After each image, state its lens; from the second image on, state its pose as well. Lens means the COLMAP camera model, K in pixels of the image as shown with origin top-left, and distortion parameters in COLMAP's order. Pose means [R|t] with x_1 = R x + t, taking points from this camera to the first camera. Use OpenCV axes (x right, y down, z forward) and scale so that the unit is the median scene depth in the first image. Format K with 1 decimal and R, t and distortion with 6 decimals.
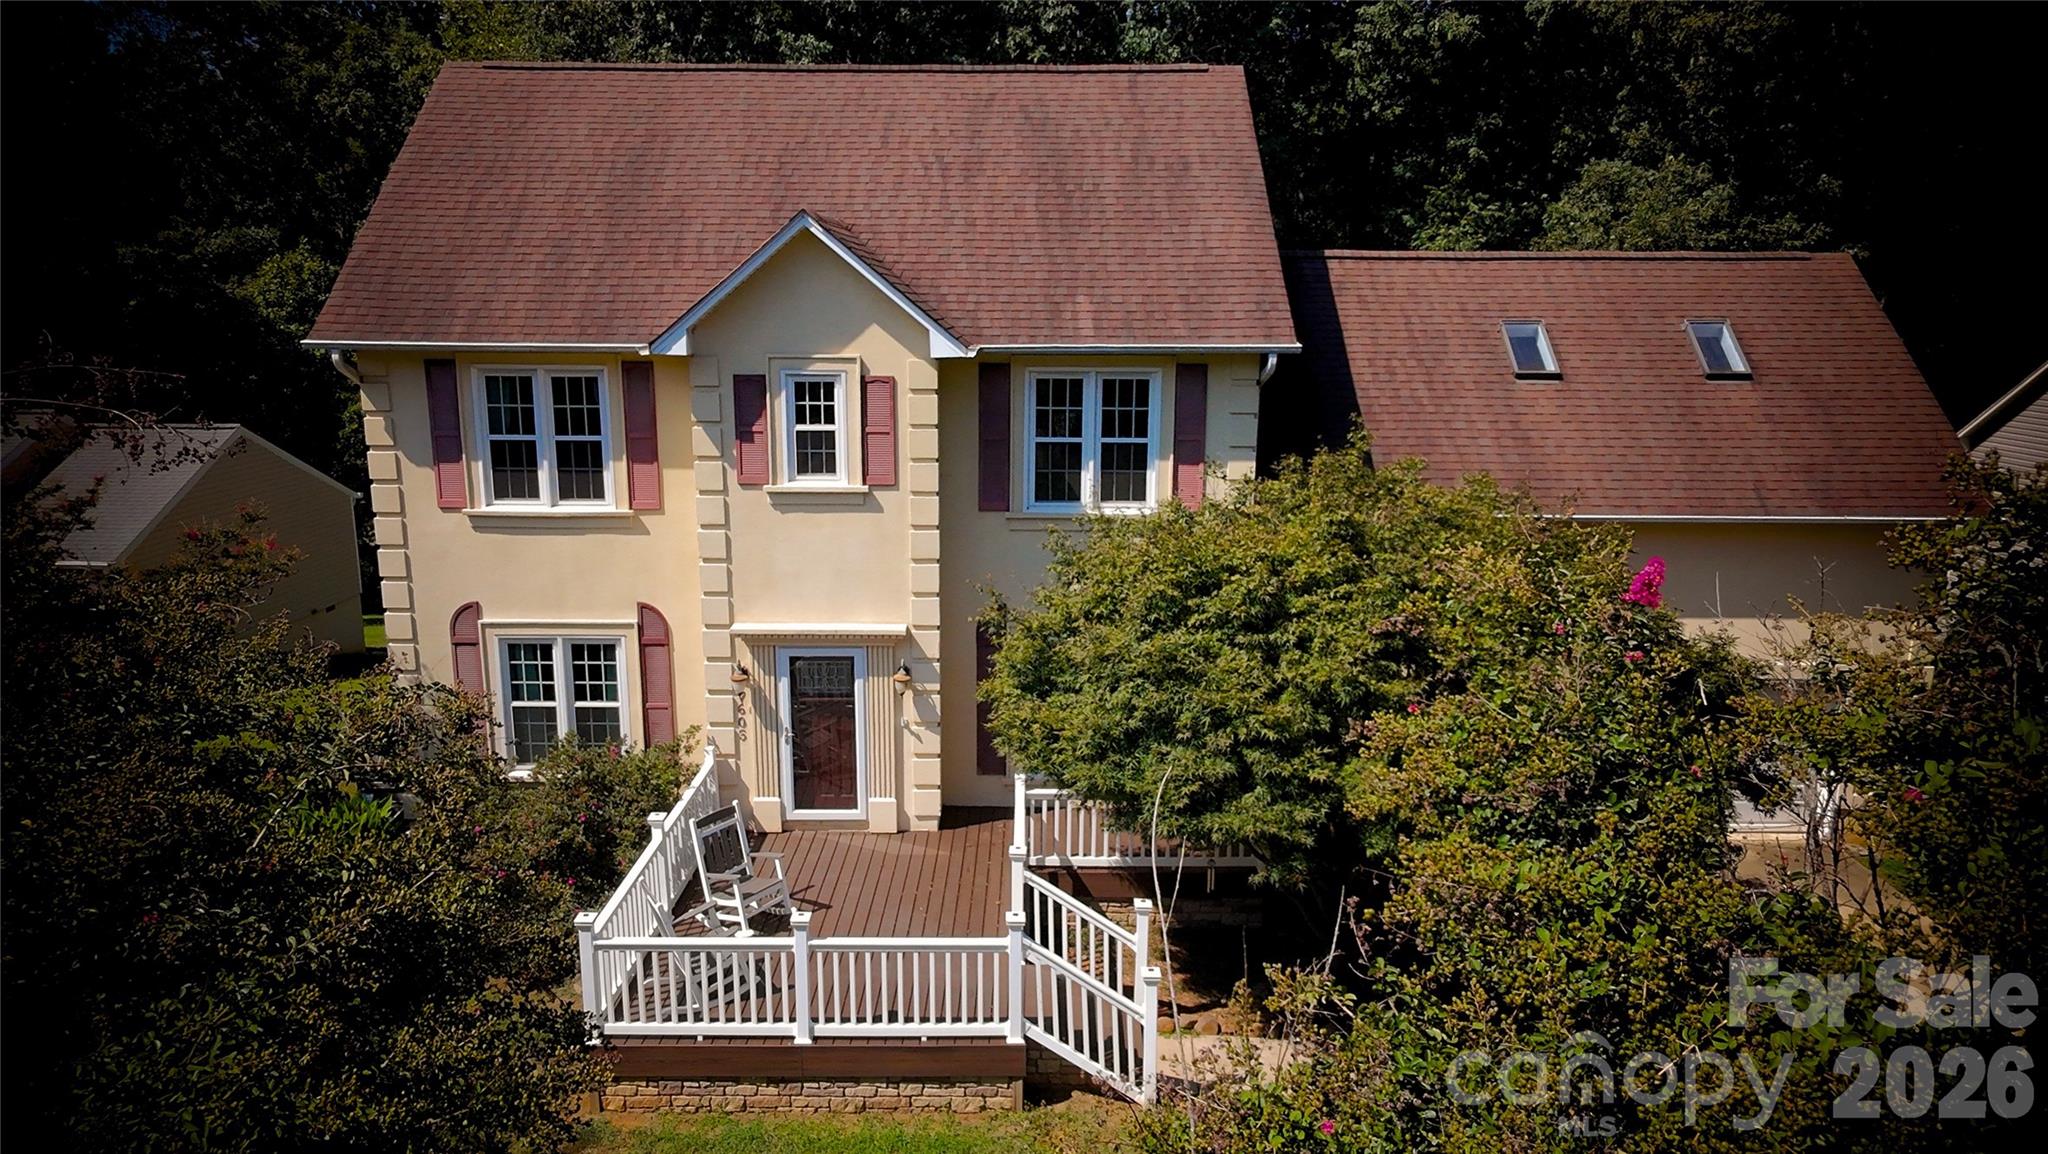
lens RADIAL K [[1315.0, 0, 1019.7], [0, 1315.0, 570.2], [0, 0, 1]] dist [0.001481, 0.005504]
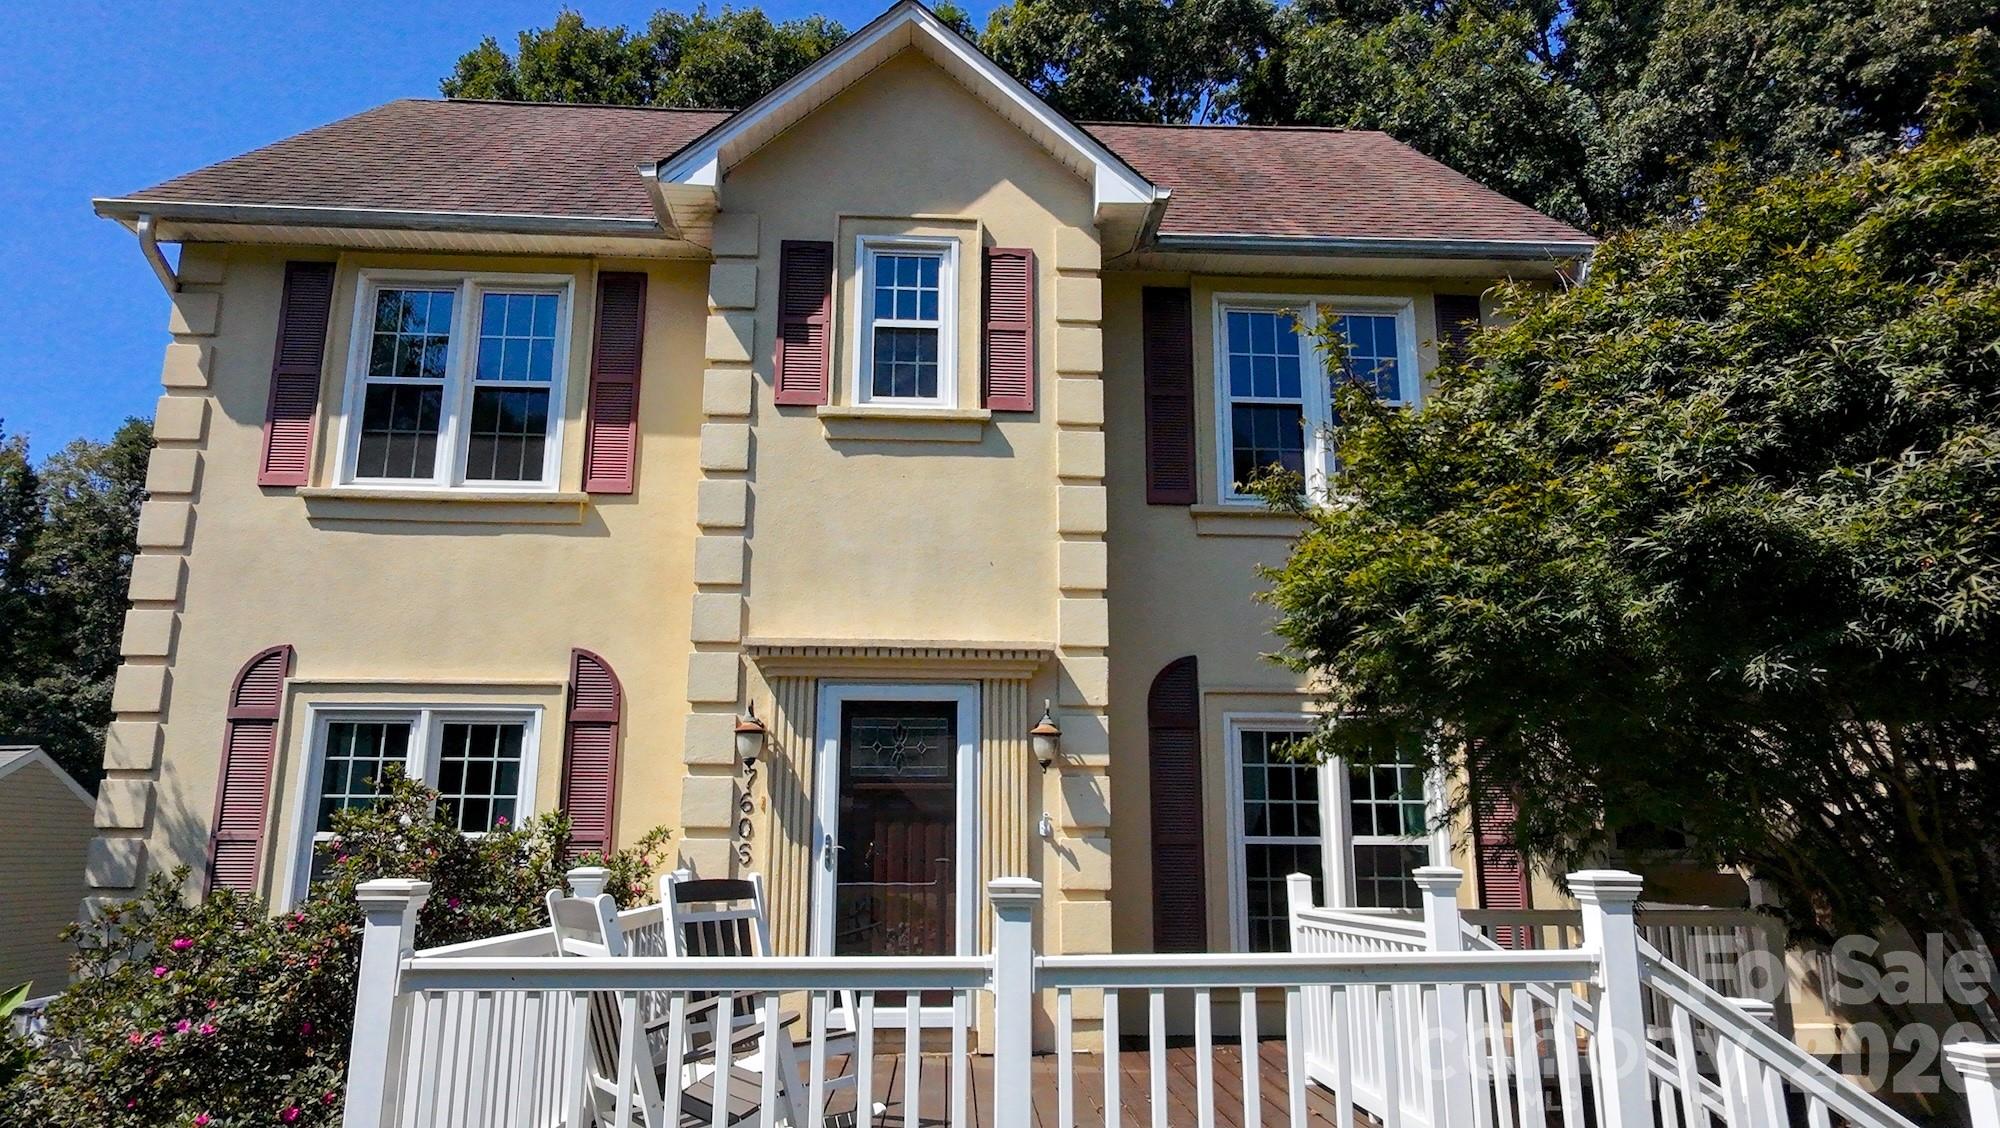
lens RADIAL K [[1287.5, 0, 999.1], [0, 1287.5, 556.5], [0, 0, 1]] dist [0.004631, -0.000774]
pose [[0.998466, 0.009532, 0.054548, -0.137796], [0.014475, 0.905892, -0.423261, 0.240838], [-0.053449, 0.423402, 0.904364, 0.470660]]
